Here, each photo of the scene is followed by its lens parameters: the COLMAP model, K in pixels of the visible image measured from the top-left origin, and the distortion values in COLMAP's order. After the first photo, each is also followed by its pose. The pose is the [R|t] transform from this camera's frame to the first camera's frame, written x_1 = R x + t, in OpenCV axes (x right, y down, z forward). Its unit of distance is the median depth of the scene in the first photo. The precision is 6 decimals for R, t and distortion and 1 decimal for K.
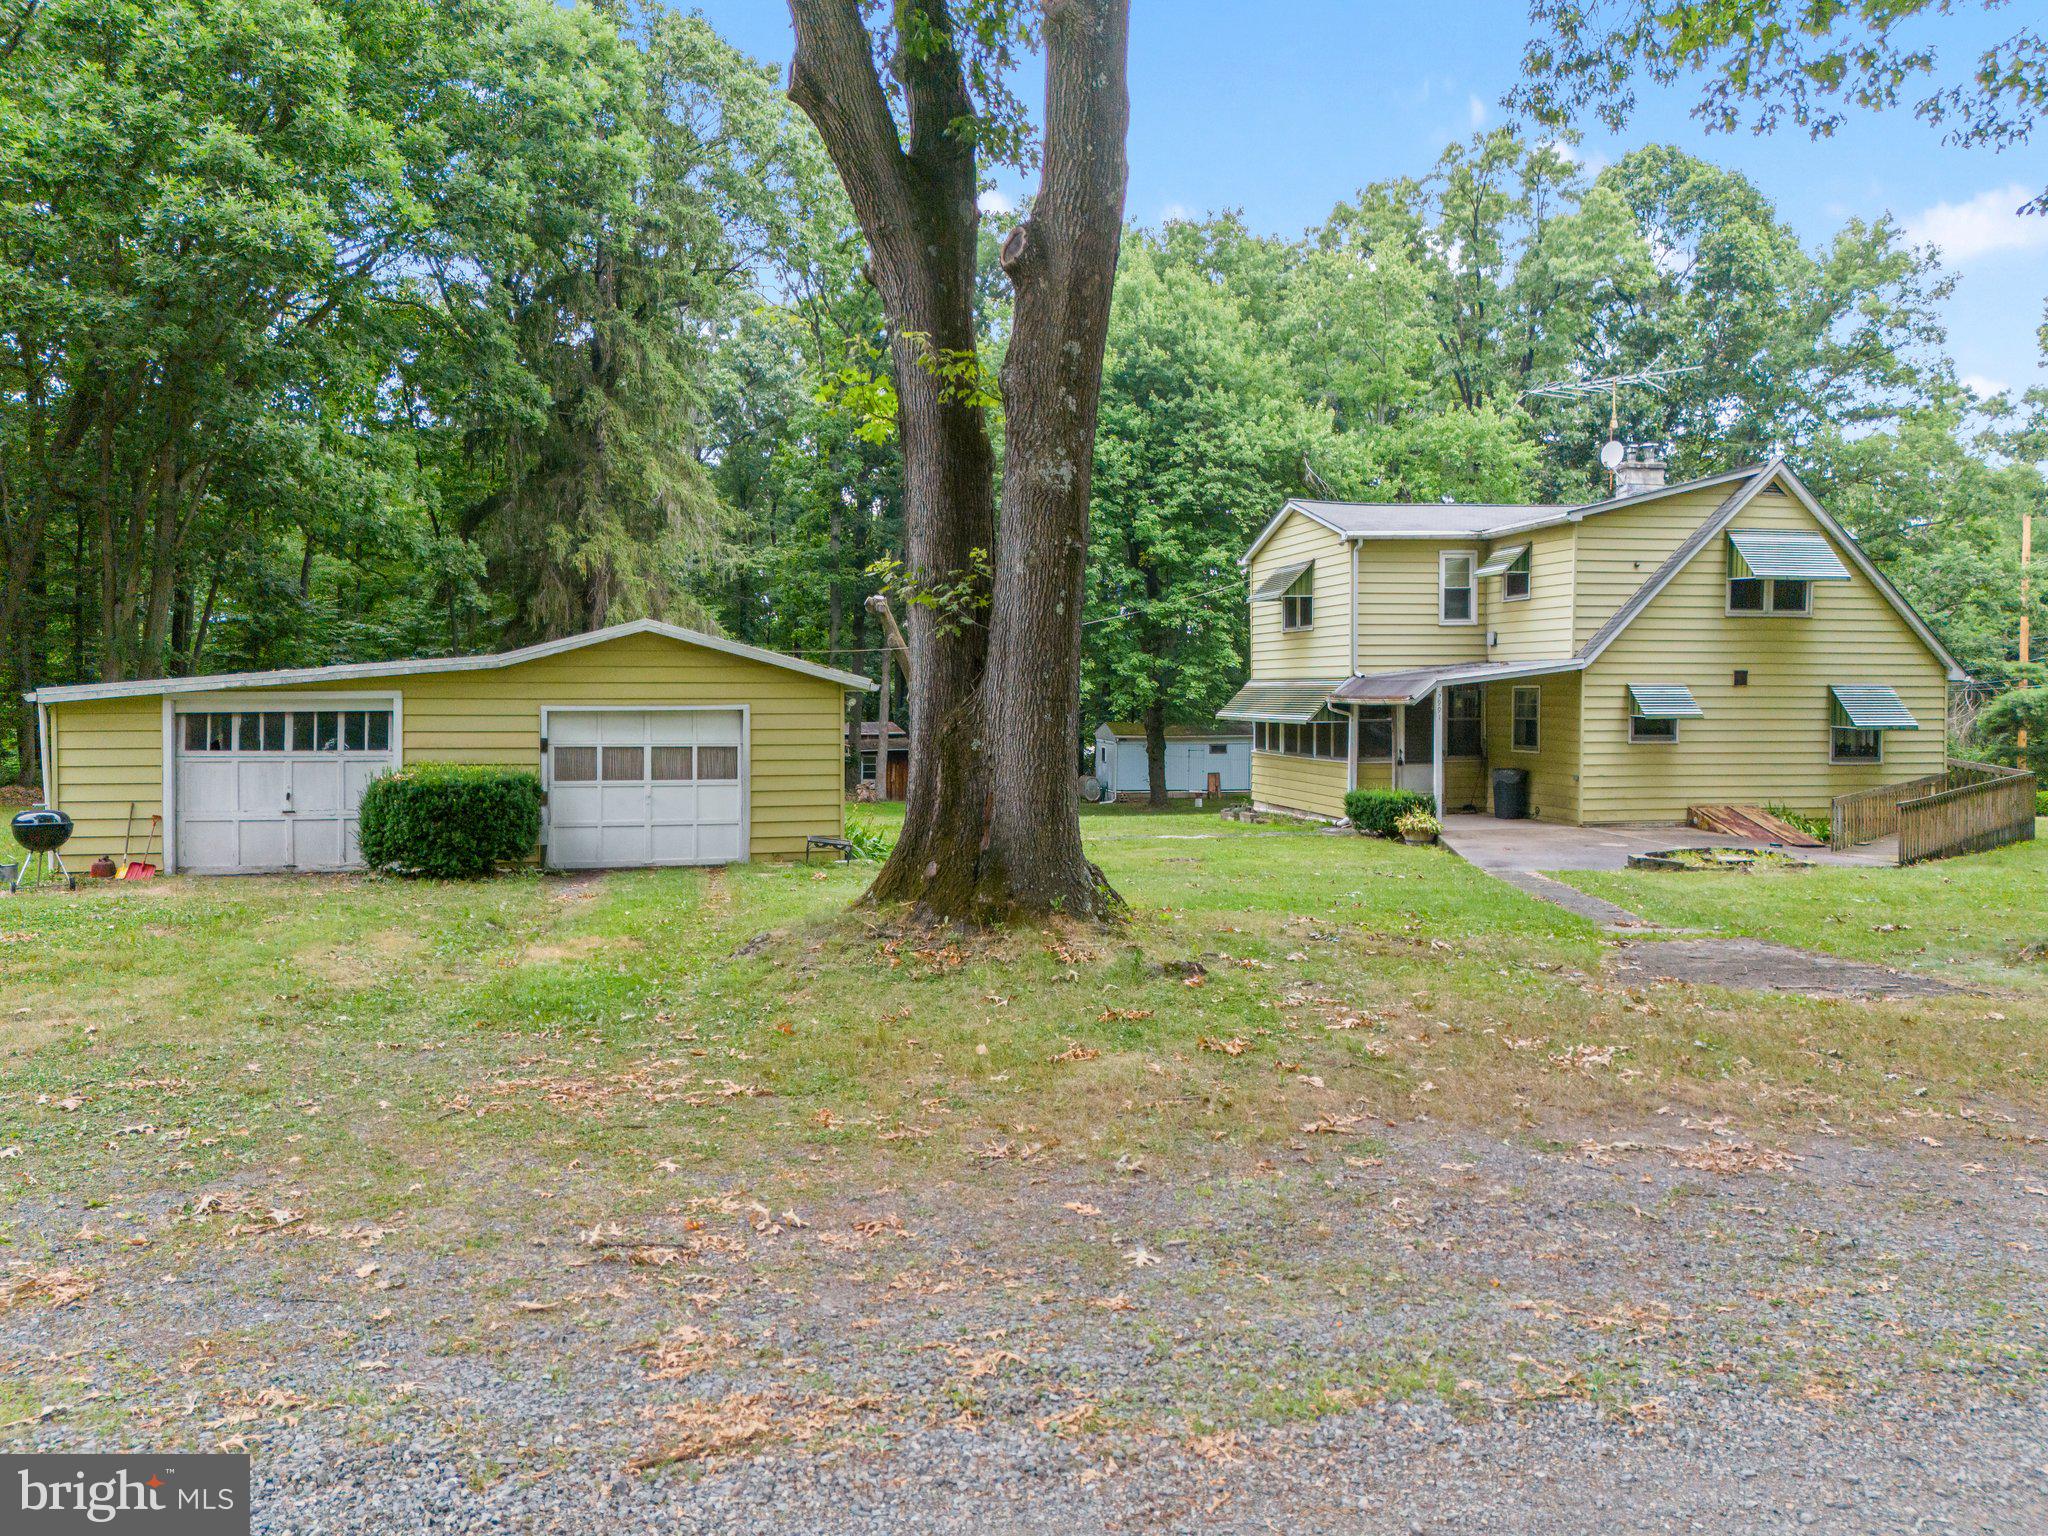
lens RADIAL K [[1566.2, 0, 1021.0], [0, 1566.2, 736.1], [0, 0, 1]] dist [0.041200, -0.012814]
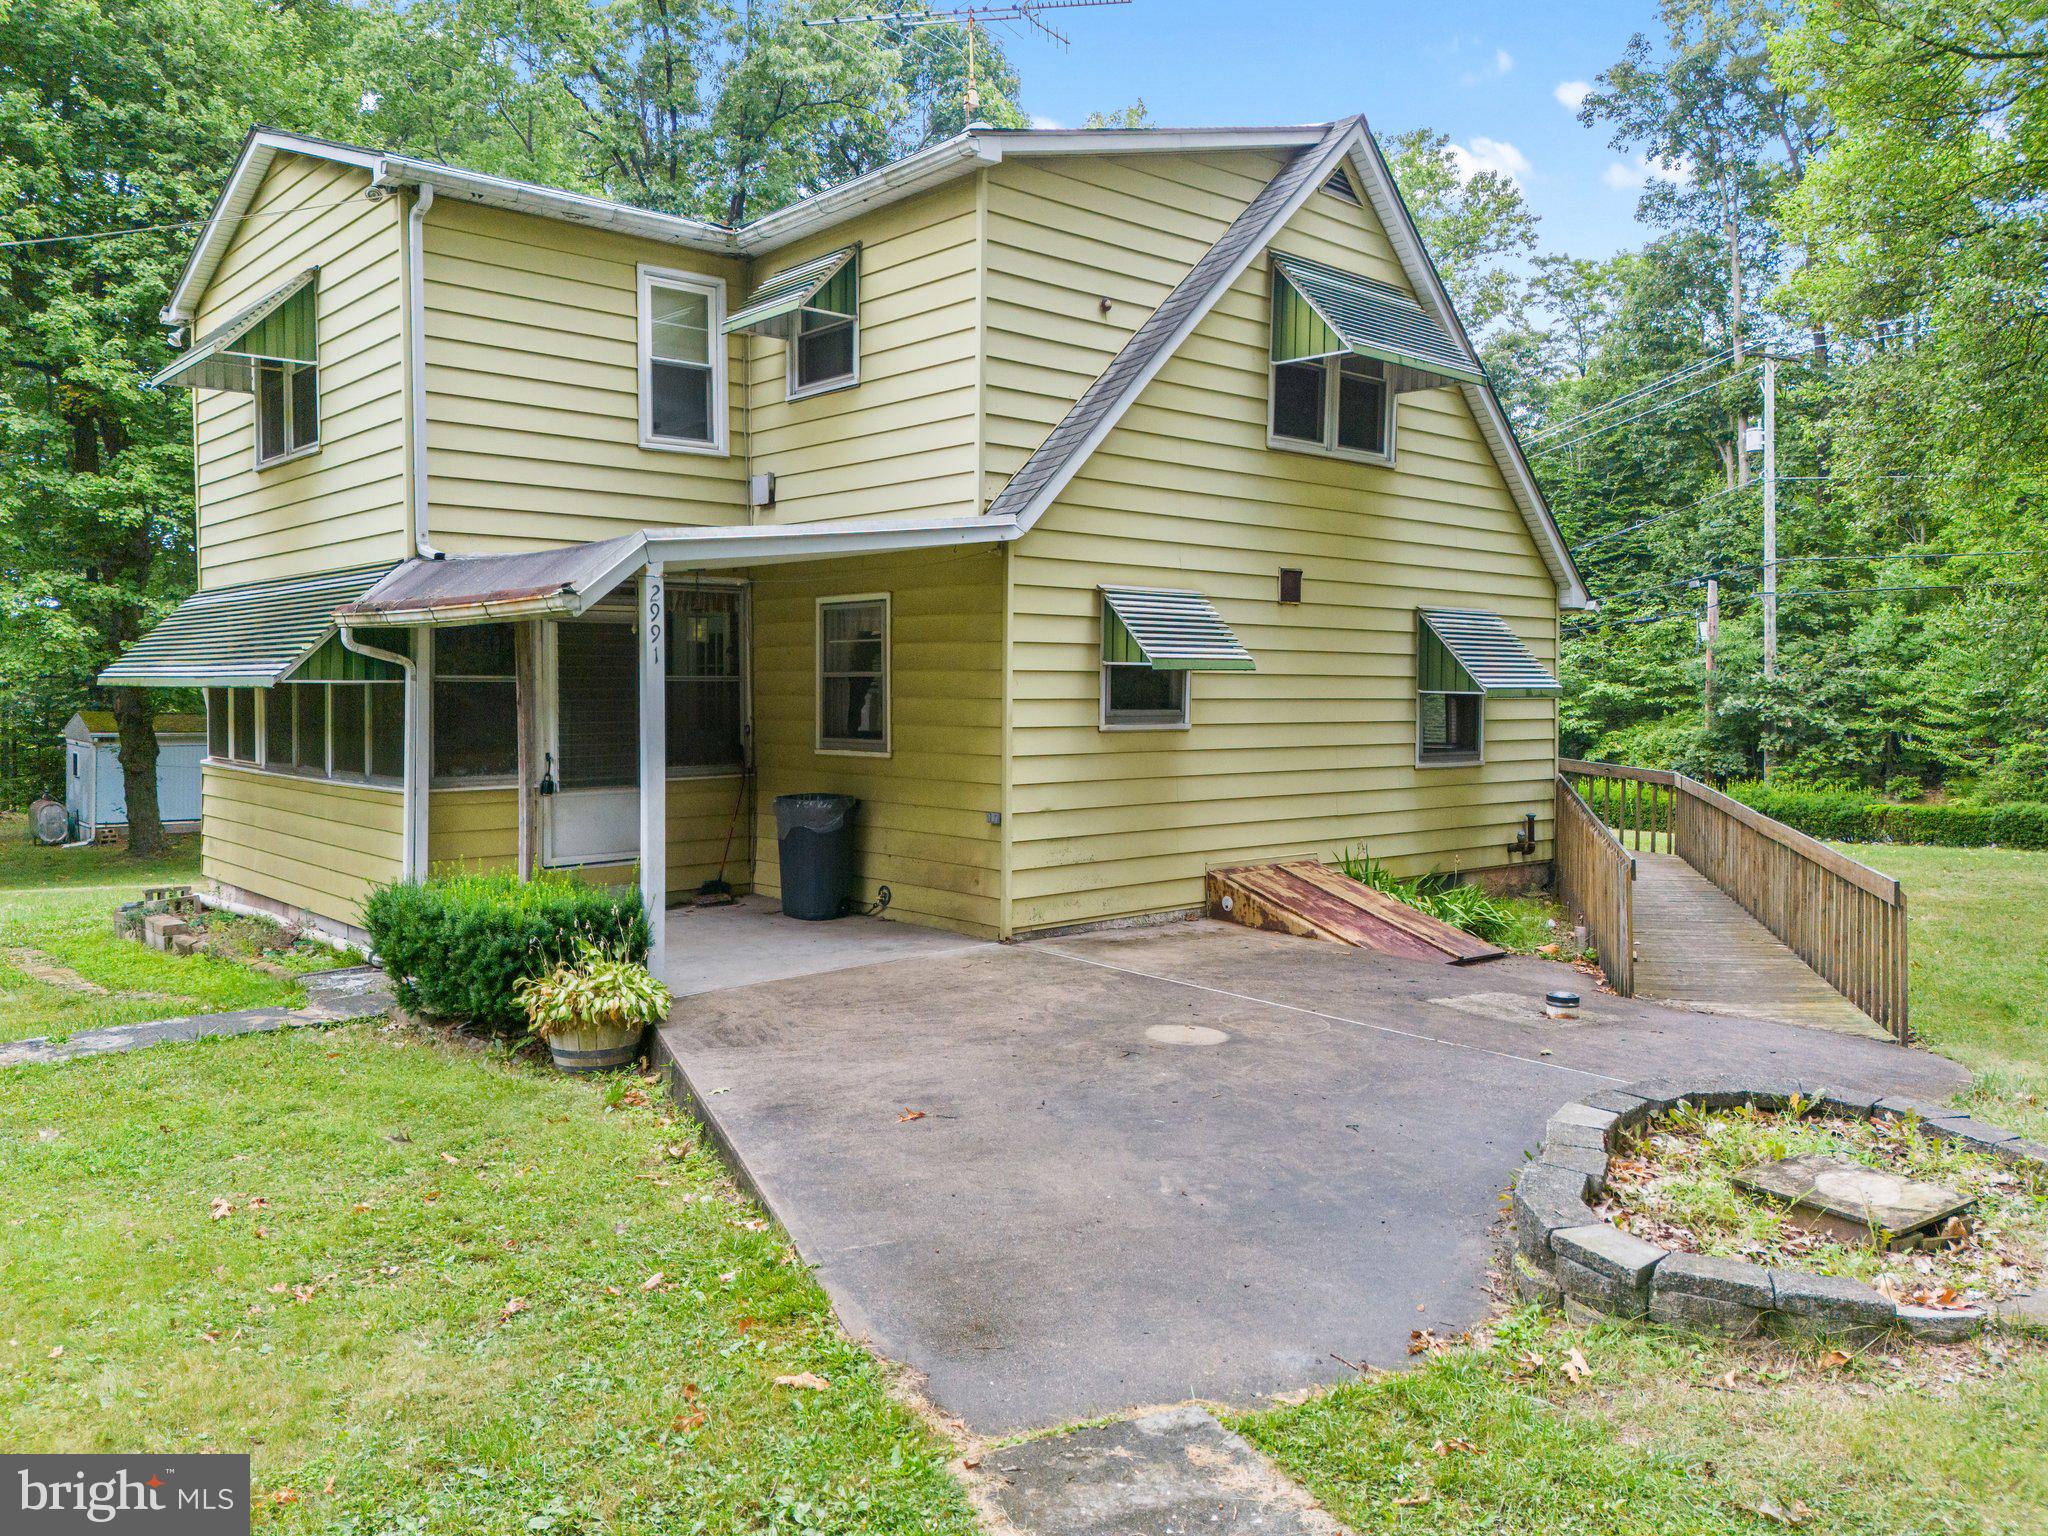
lens RADIAL K [[1566.2, 0, 1021.0], [0, 1566.2, 736.1], [0, 0, 1]] dist [0.041200, -0.012814]
pose [[0.872549, -0.013393, 0.488344, 0.156540], [0.011804, 0.999910, 0.006331, 0.003164], [-0.488385, 0.000240, 0.872628, 0.613428]]
